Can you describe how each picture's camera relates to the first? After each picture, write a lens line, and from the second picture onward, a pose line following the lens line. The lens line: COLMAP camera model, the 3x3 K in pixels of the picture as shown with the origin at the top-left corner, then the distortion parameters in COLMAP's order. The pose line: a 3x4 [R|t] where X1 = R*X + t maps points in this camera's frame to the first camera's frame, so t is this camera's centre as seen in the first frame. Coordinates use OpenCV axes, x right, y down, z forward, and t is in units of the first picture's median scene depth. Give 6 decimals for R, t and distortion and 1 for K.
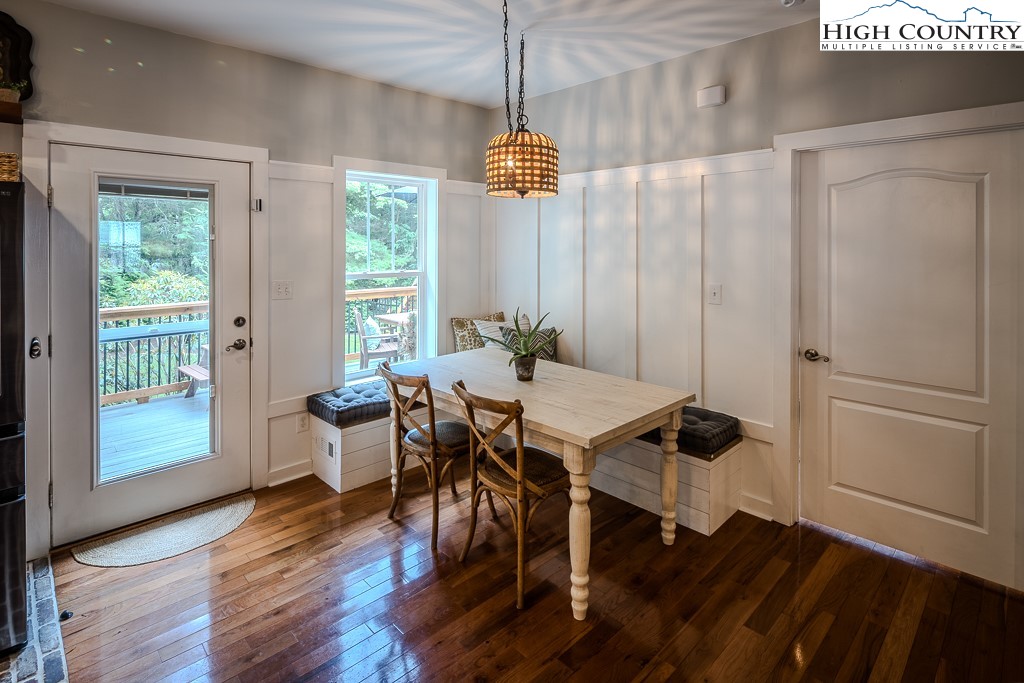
lens RADIAL K [[509.1, 0, 516.1], [0, 509.1, 244.7], [0, 0, 1]] dist [0.005305, -0.005692]
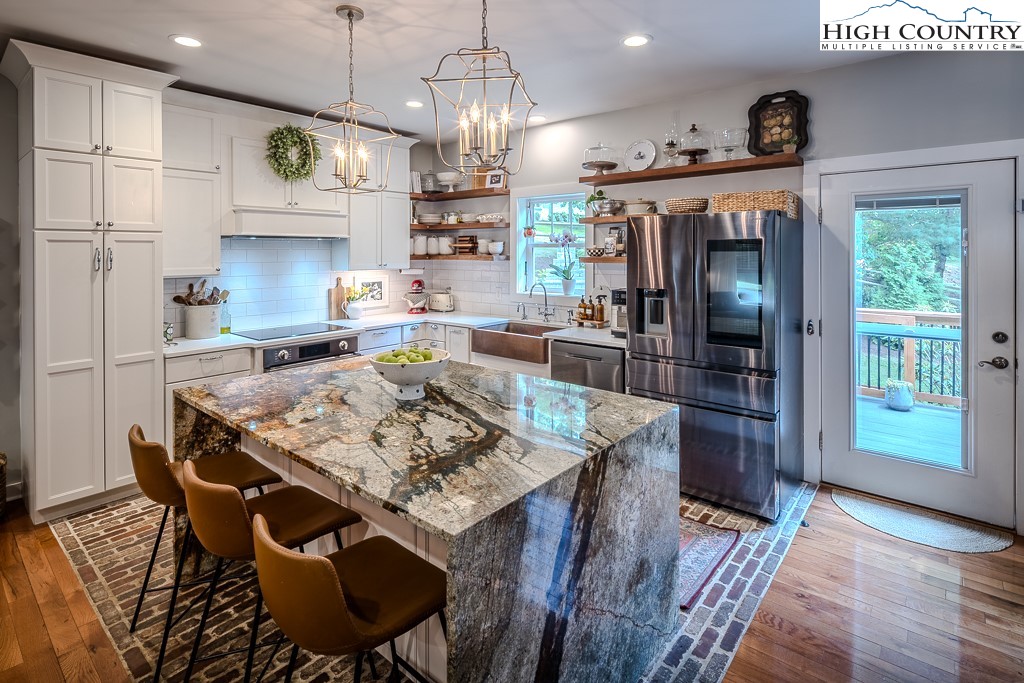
lens RADIAL K [[509.1, 0, 517.5], [0, 509.1, 254.5], [0, 0, 1]] dist [0.005305, -0.005692]
pose [[0.093481, 0.004746, -0.995610, 0.275300], [-0.000120, 0.999989, 0.004756, 0.000359], [0.995621, -0.000325, 0.093480, 0.071731]]
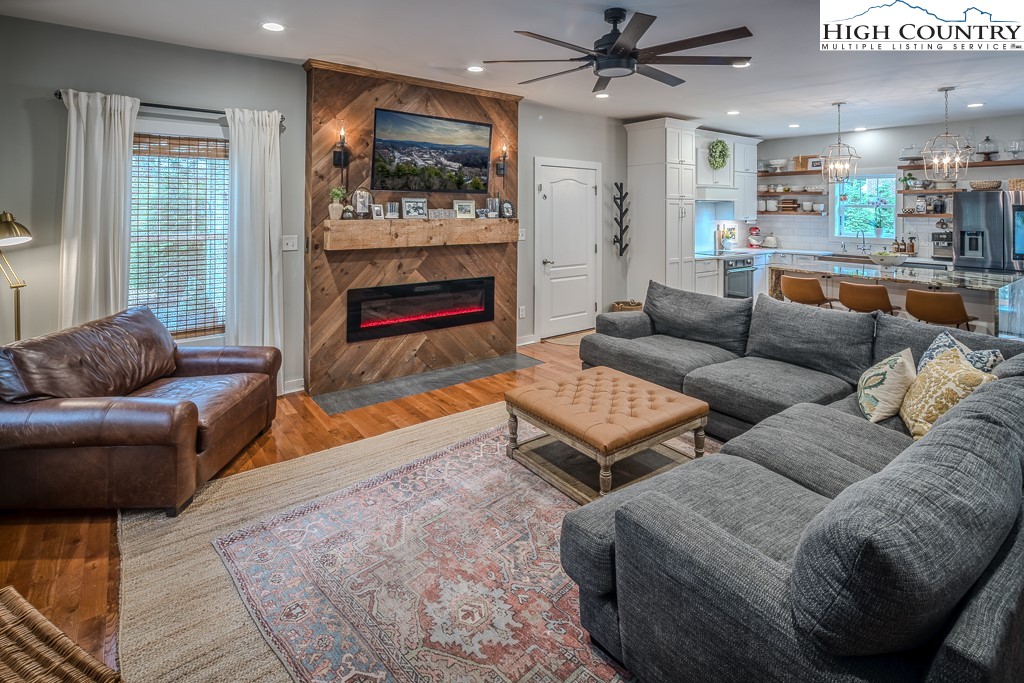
lens RADIAL K [[509.1, 0, 513.3], [0, 509.1, 204.9], [0, 0, 1]] dist [0.005305, -0.005692]
pose [[-0.131596, -0.005667, -0.991287, 1.433286], [-0.008663, 0.999952, -0.004567, -0.000772], [0.991266, 0.007986, -0.131639, -1.055404]]
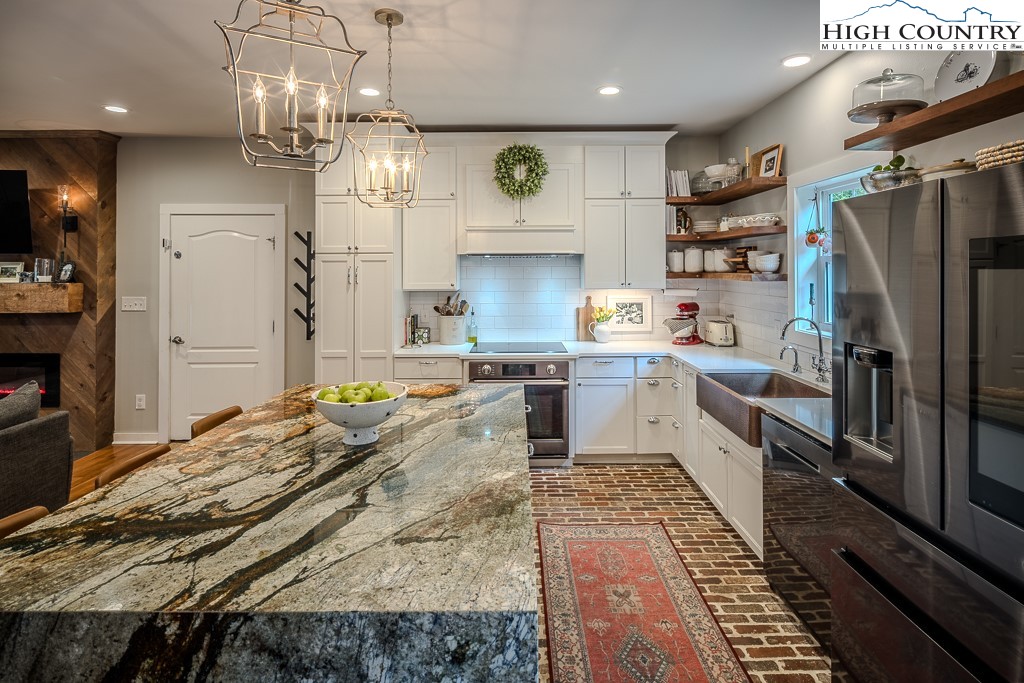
lens RADIAL K [[509.1, 0, 516.7], [0, 509.1, 263.8], [0, 0, 1]] dist [0.005305, -0.005692]
pose [[-0.703364, -0.004667, -0.710814, -0.157238], [0.001810, 0.999963, -0.008357, -0.002449], [0.710827, -0.007165, -0.703330, 0.564632]]
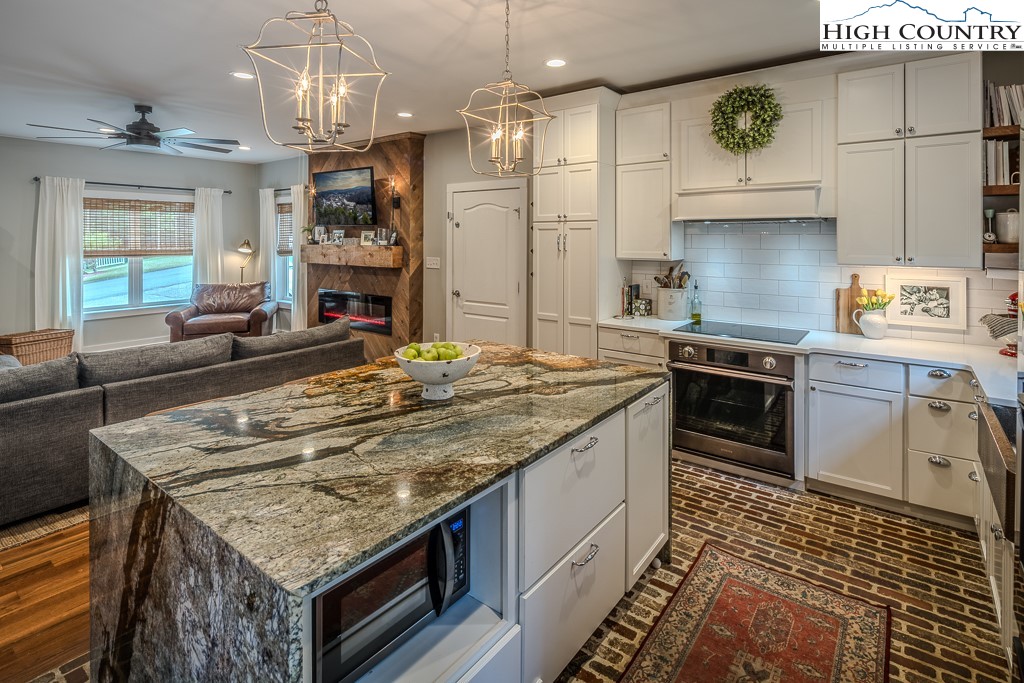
lens RADIAL K [[509.1, 0, 515.8], [0, 509.1, 235.6], [0, 0, 1]] dist [0.005305, -0.005692]
pose [[-0.990683, -0.000587, -0.136187, -0.479133], [-0.000629, 1.000000, 0.000262, -0.003689], [0.136187, 0.000345, -0.990683, 0.668668]]
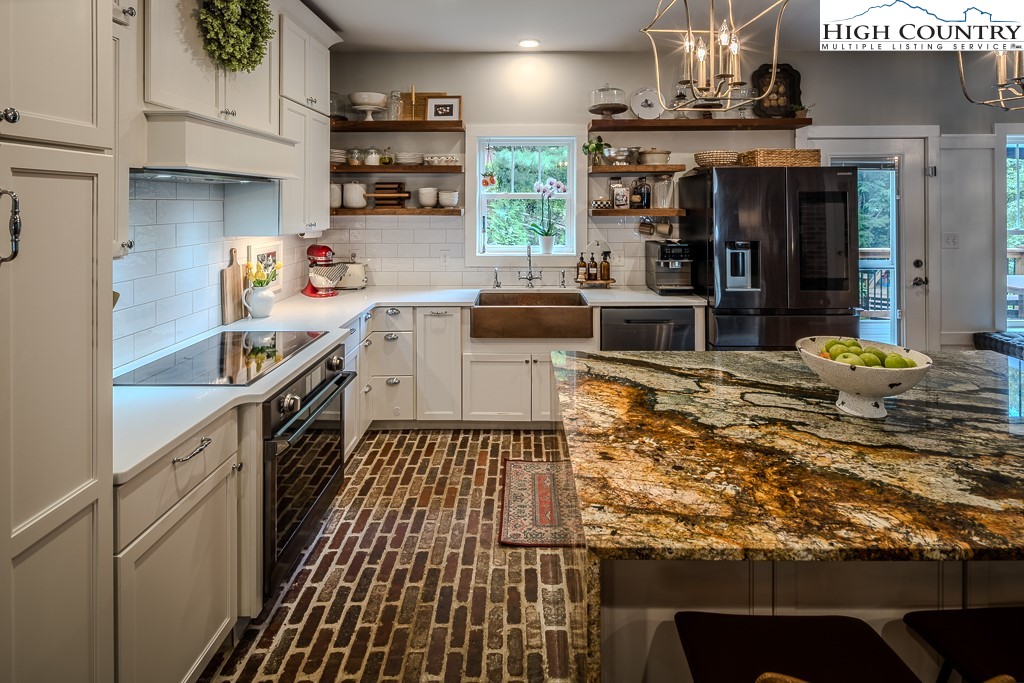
lens RADIAL K [[509.1, 0, 517.0], [0, 509.1, 201.0], [0, 0, 1]] dist [0.005305, -0.005692]
pose [[0.702915, -0.006249, -0.711247, -0.346618], [0.001988, 0.999975, -0.006822, 0.001249], [0.711271, 0.003382, 0.702909, -0.620514]]
